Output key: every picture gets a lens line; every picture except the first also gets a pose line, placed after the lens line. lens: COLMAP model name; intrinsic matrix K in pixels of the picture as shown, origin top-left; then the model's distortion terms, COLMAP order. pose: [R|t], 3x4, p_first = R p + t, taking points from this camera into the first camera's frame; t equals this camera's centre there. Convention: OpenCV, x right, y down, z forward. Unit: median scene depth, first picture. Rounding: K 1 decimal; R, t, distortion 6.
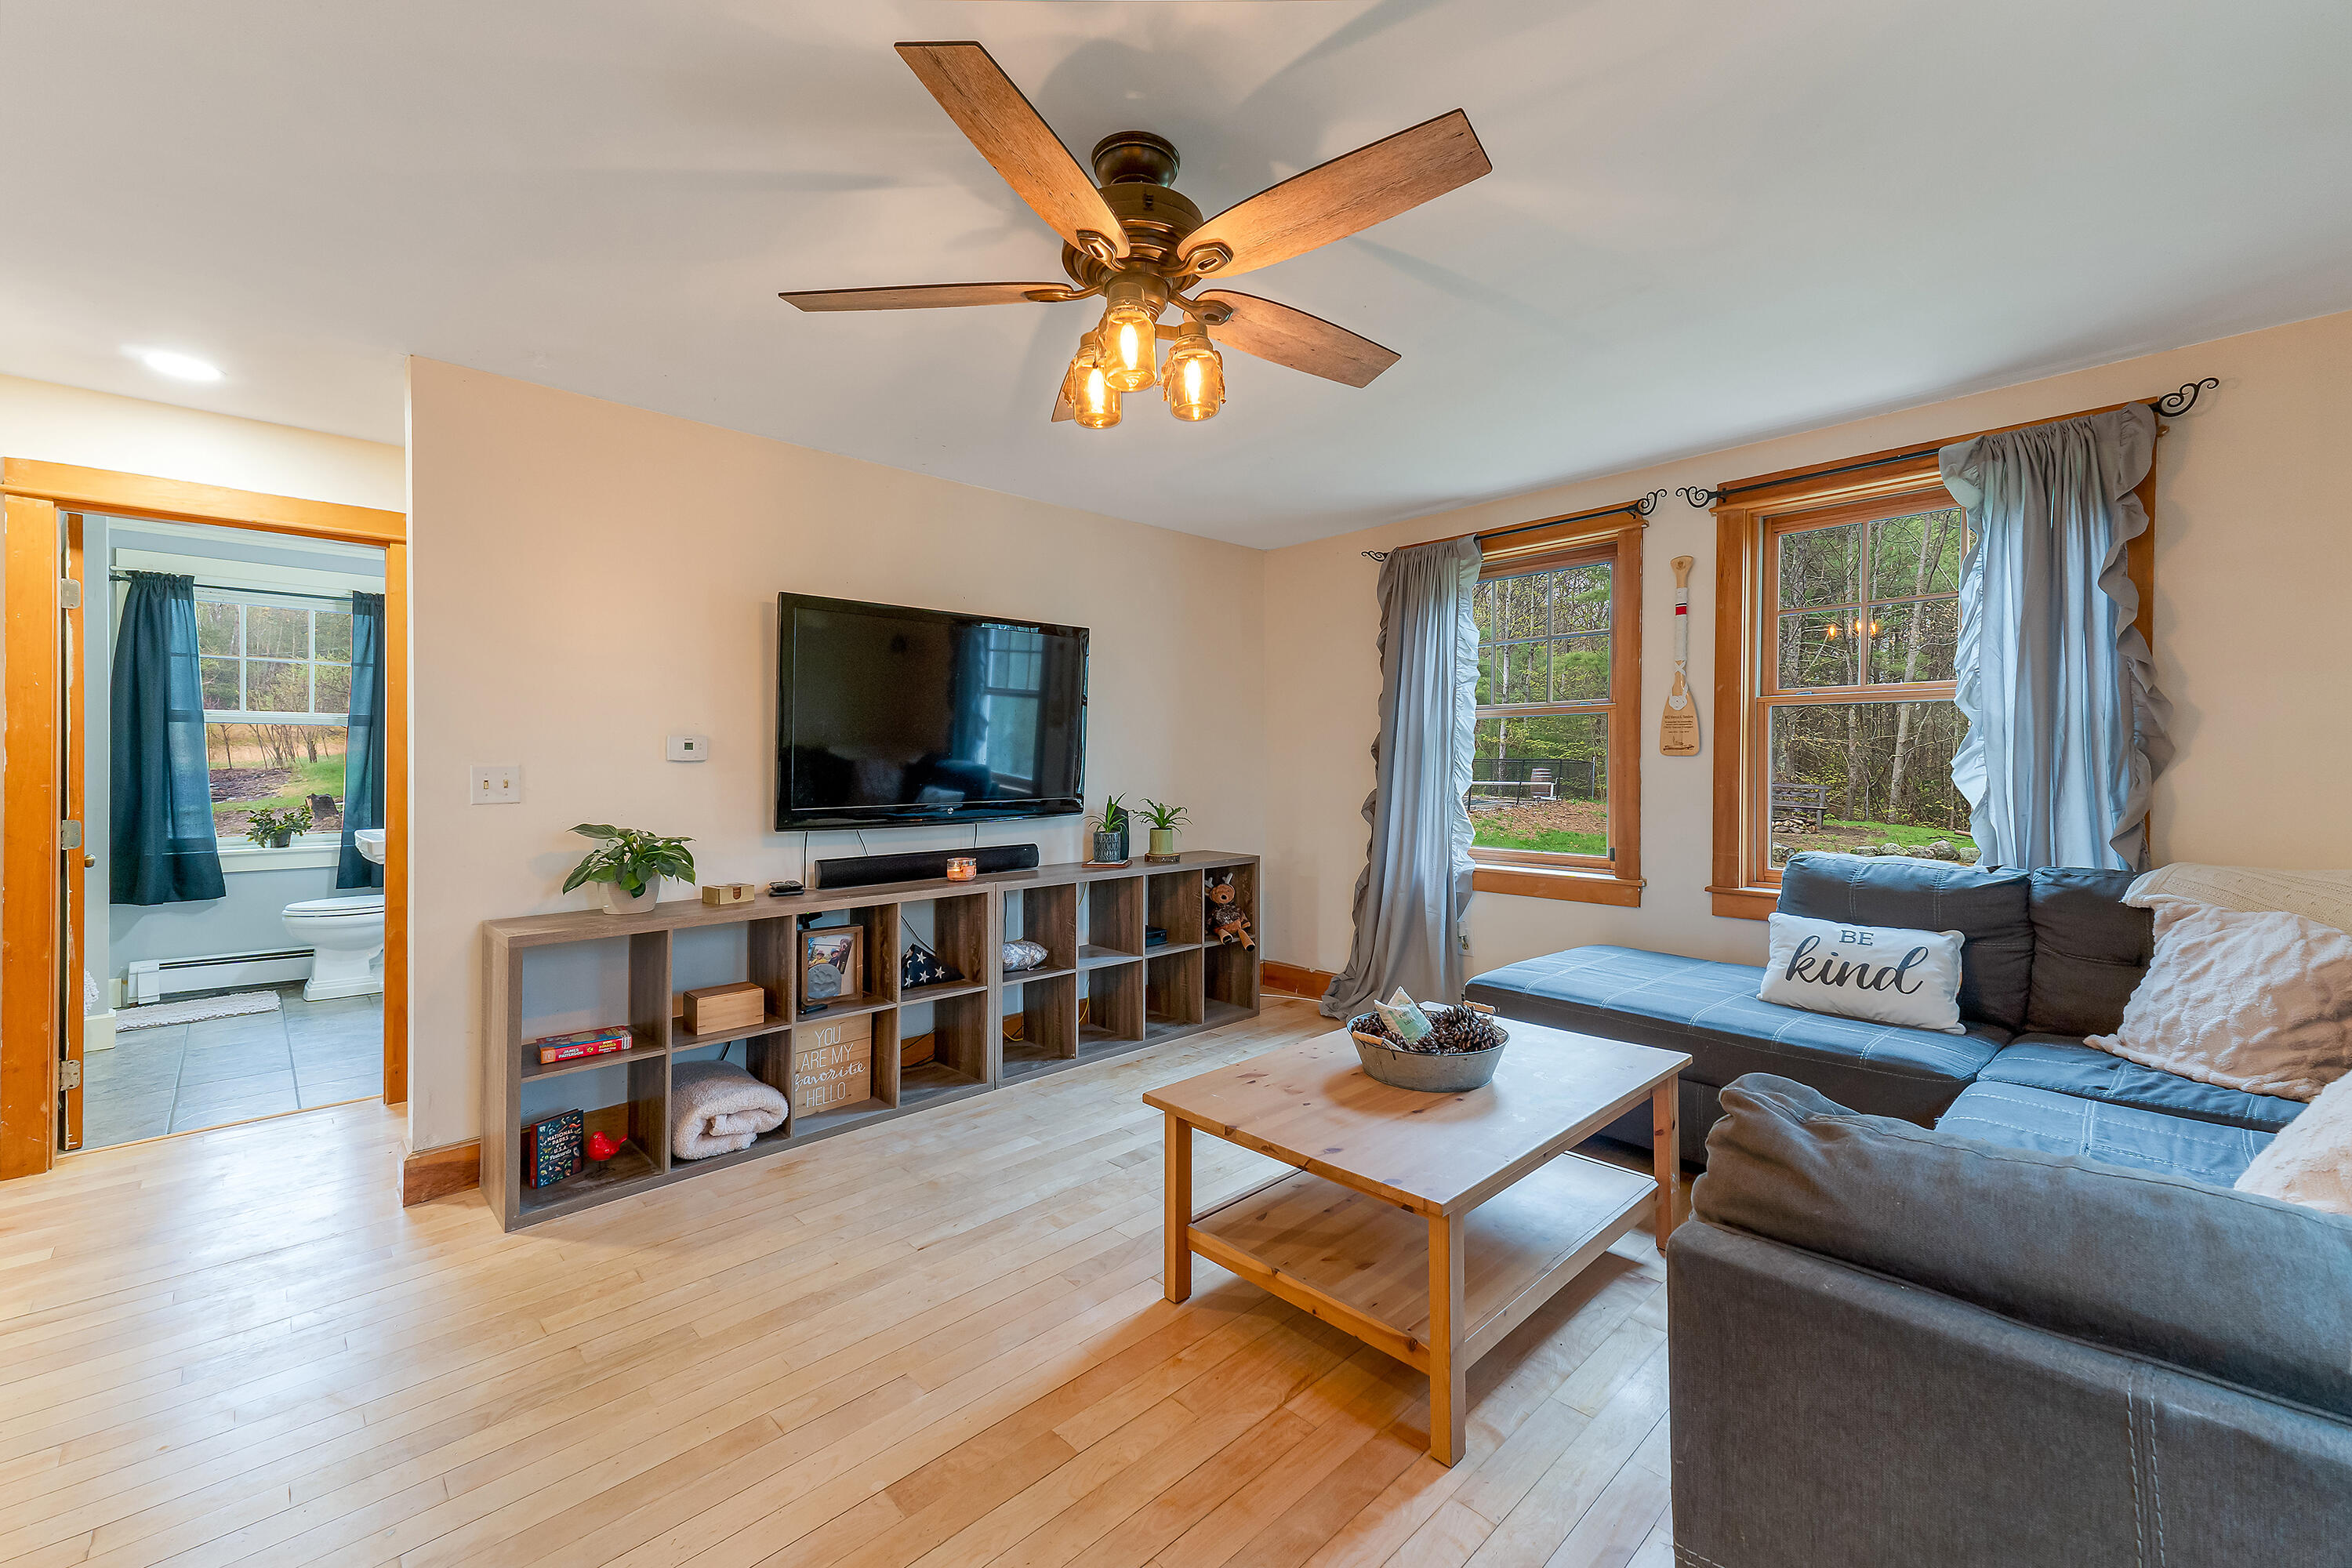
lens RADIAL K [[958.3, 0, 1168.6], [0, 958.3, 766.5], [0, 0, 1]] dist [0.021611, -0.000041]
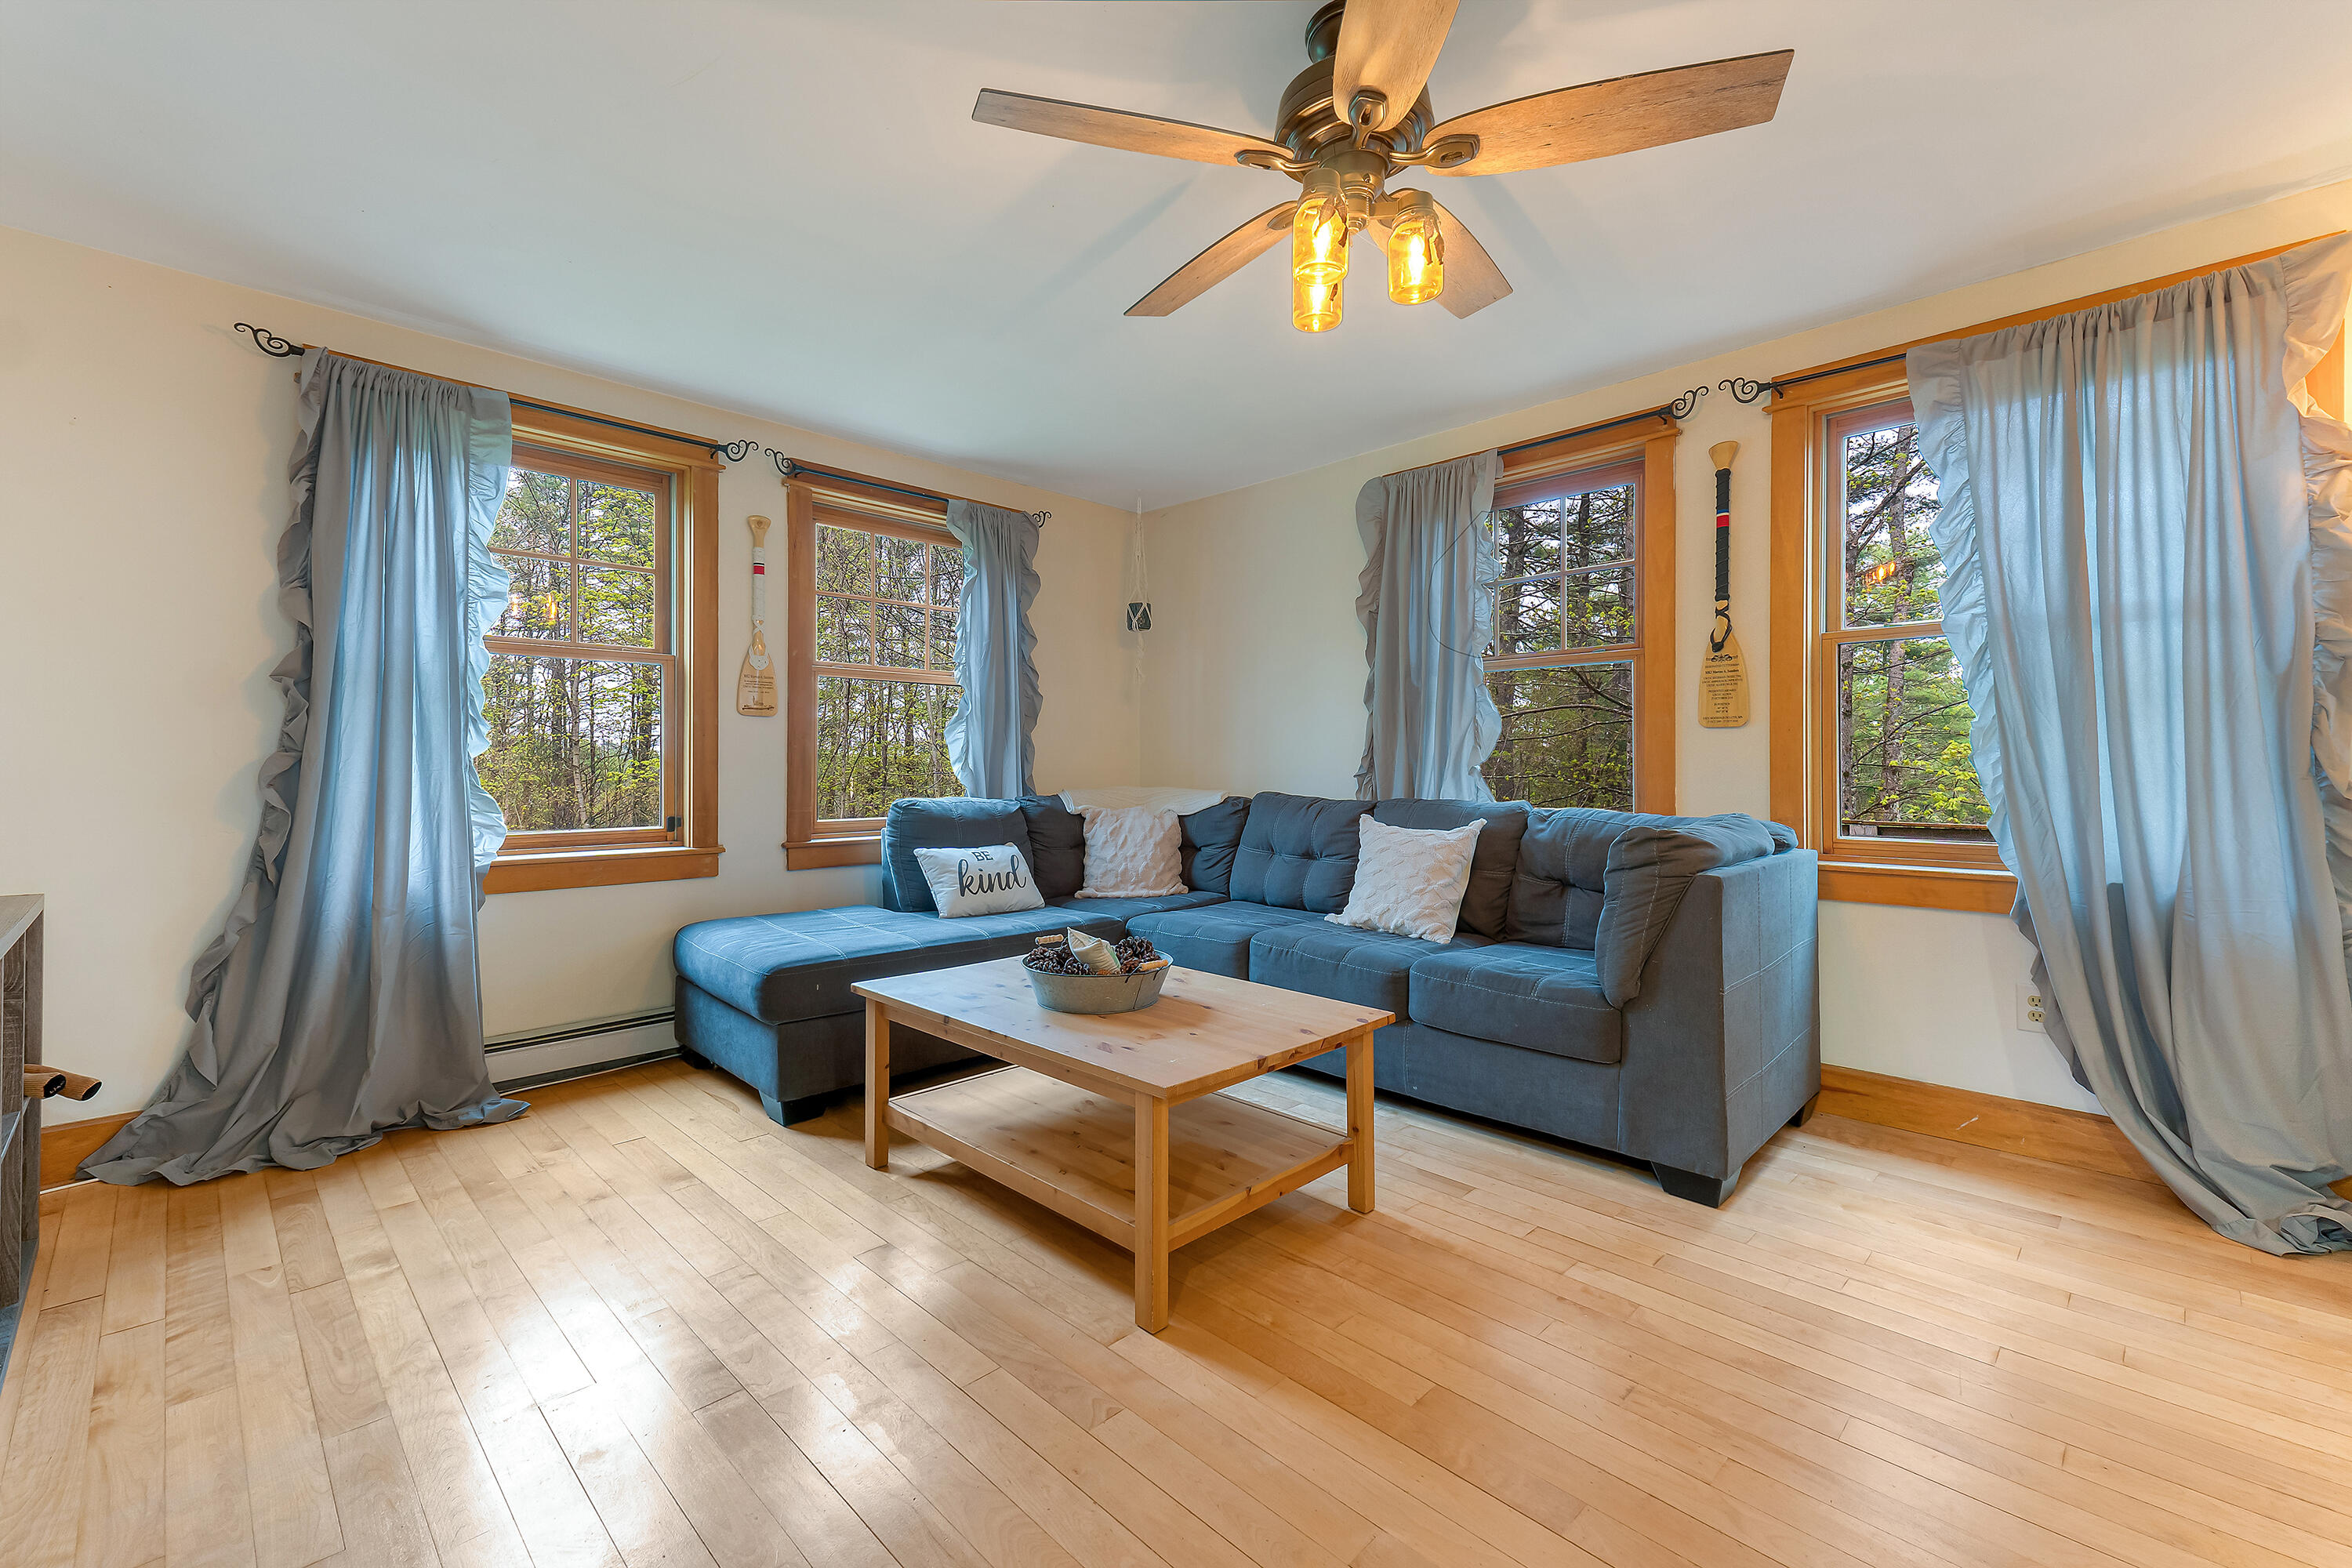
lens RADIAL K [[975.8, 0, 1173.7], [0, 975.8, 773.8], [0, 0, 1]] dist [0.030102, 0.000085]
pose [[-0.028769, -0.005121, 0.999573, -0.666476], [0.000208, 0.999987, 0.005129, 0.058404], [-0.999586, 0.000356, -0.028768, 0.804821]]
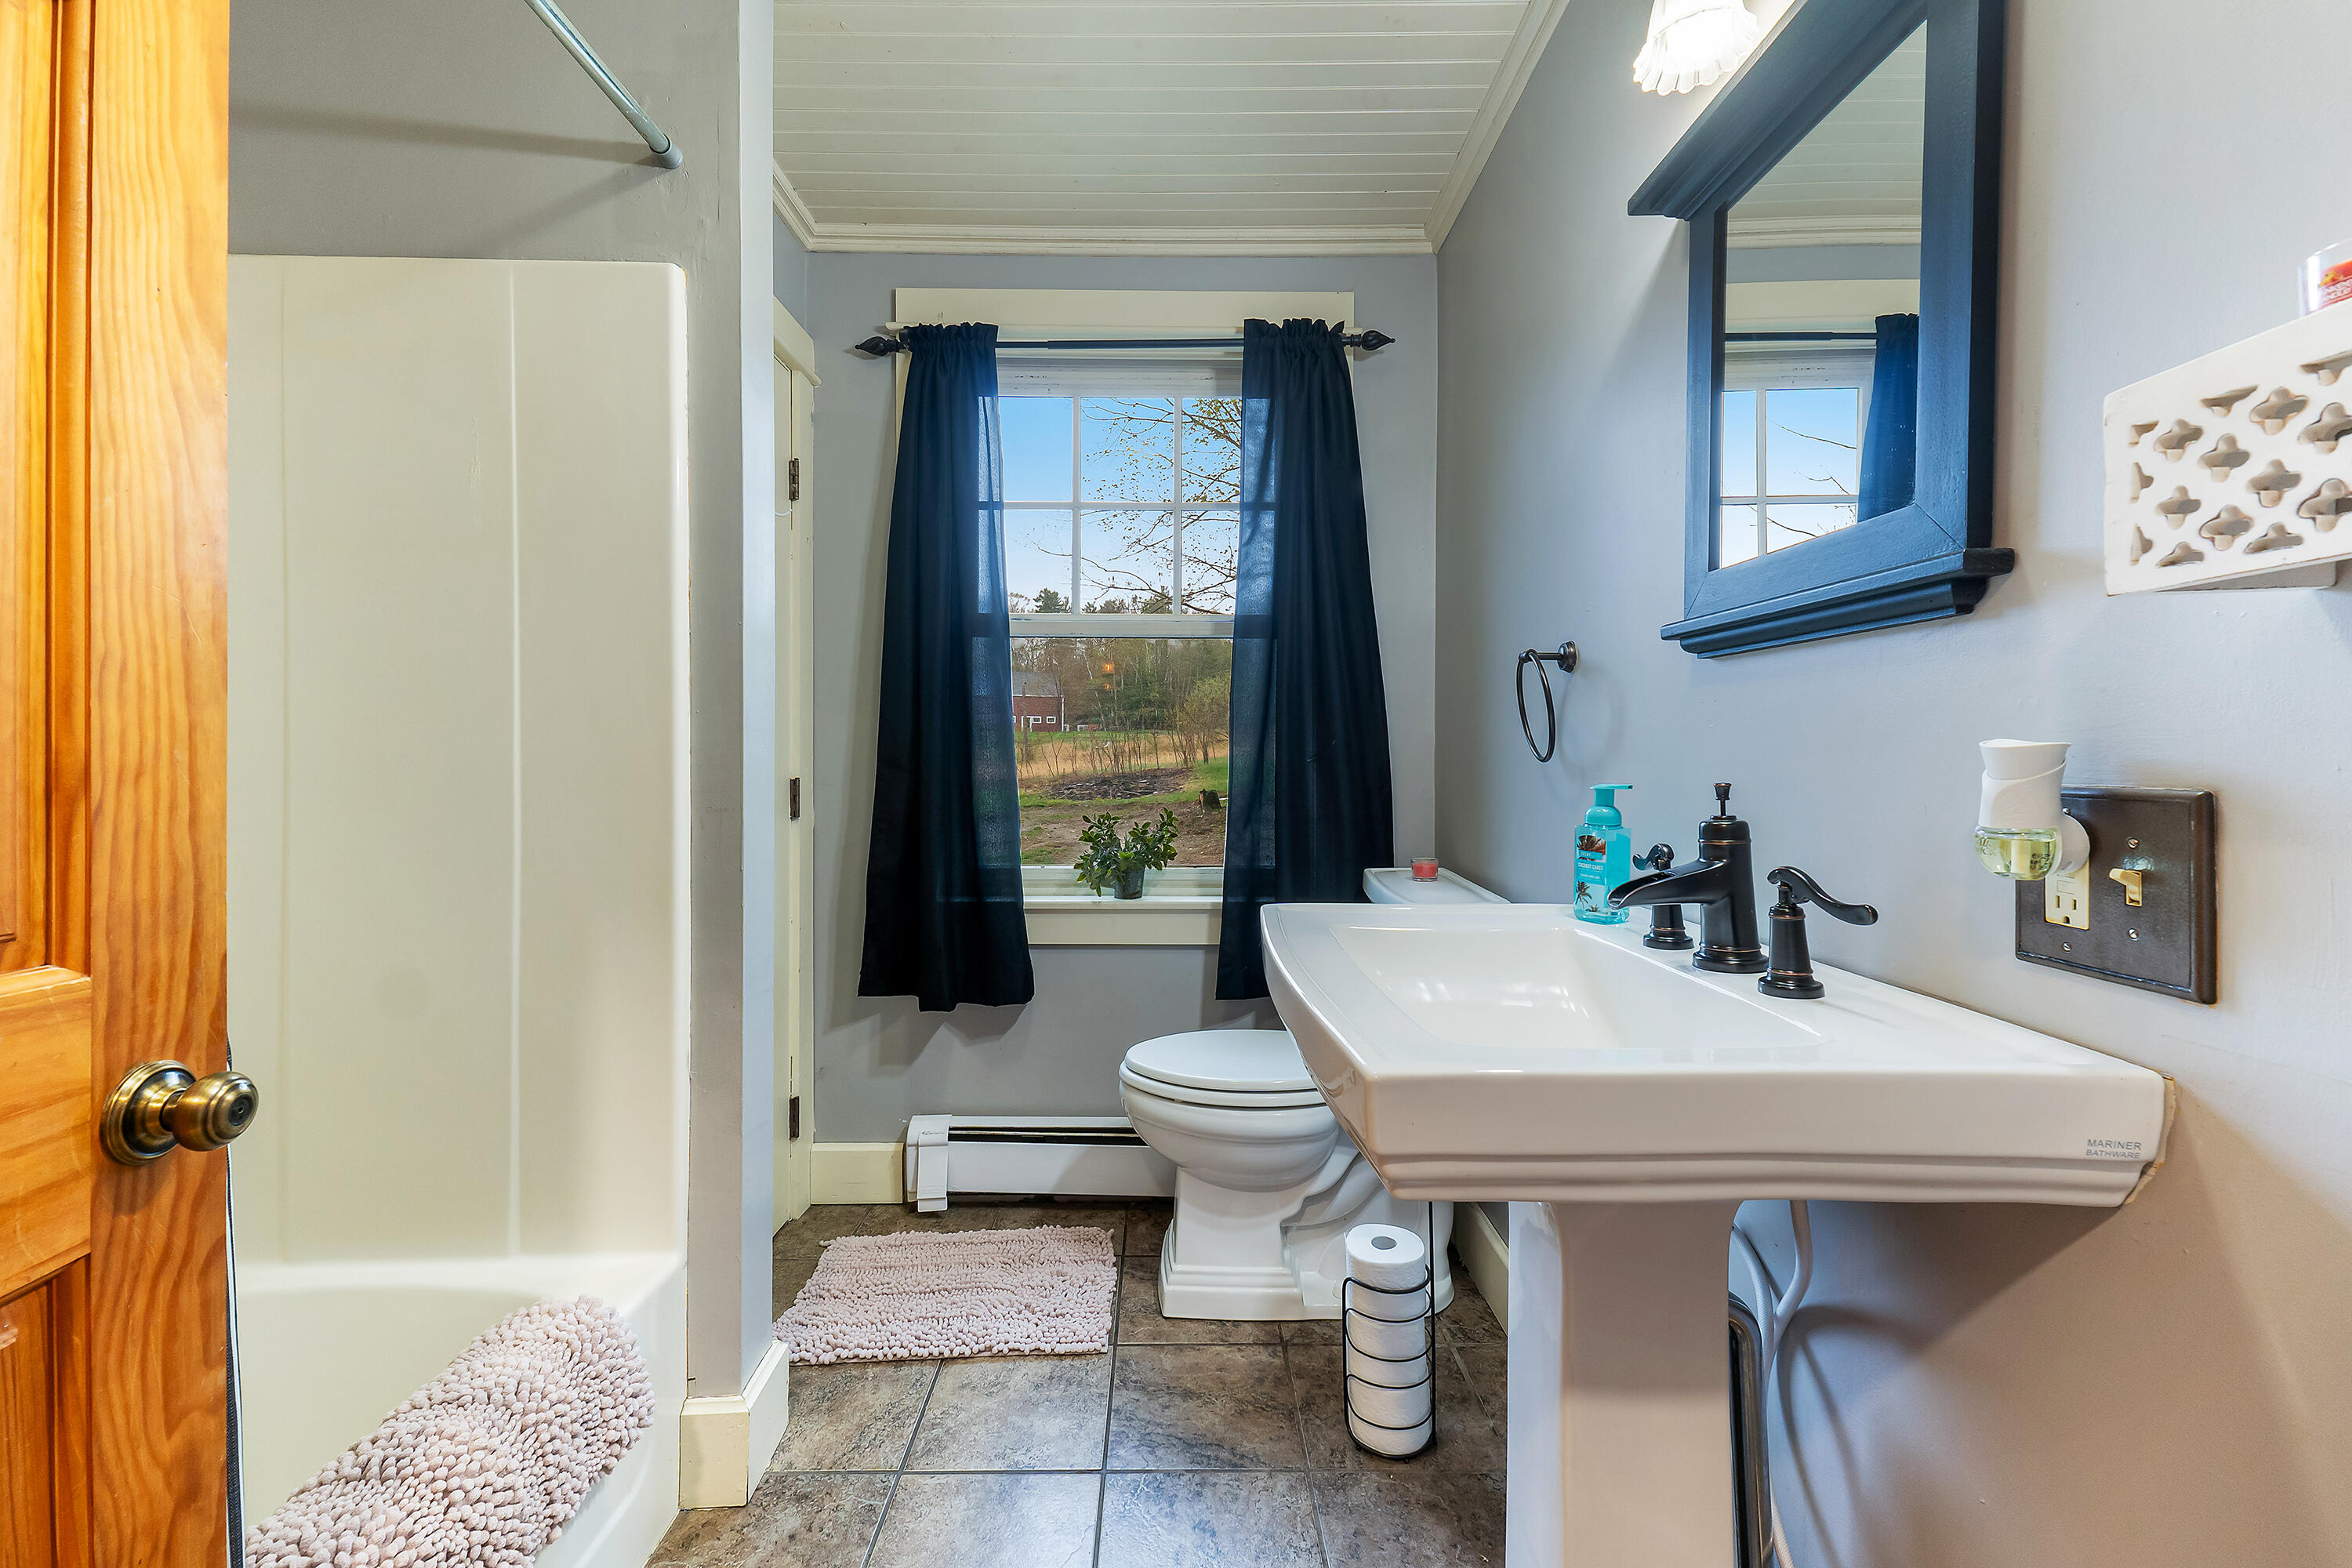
lens RADIAL K [[958.3, 0, 1168.6], [0, 958.3, 766.5], [0, 0, 1]] dist [0.021611, -0.000041]
pose [[0.723700, -0.001595, -0.690113, -0.256451], [-0.001364, 0.999992, -0.003741, 0.009633], [0.690114, 0.003648, 0.723692, 0.301582]]
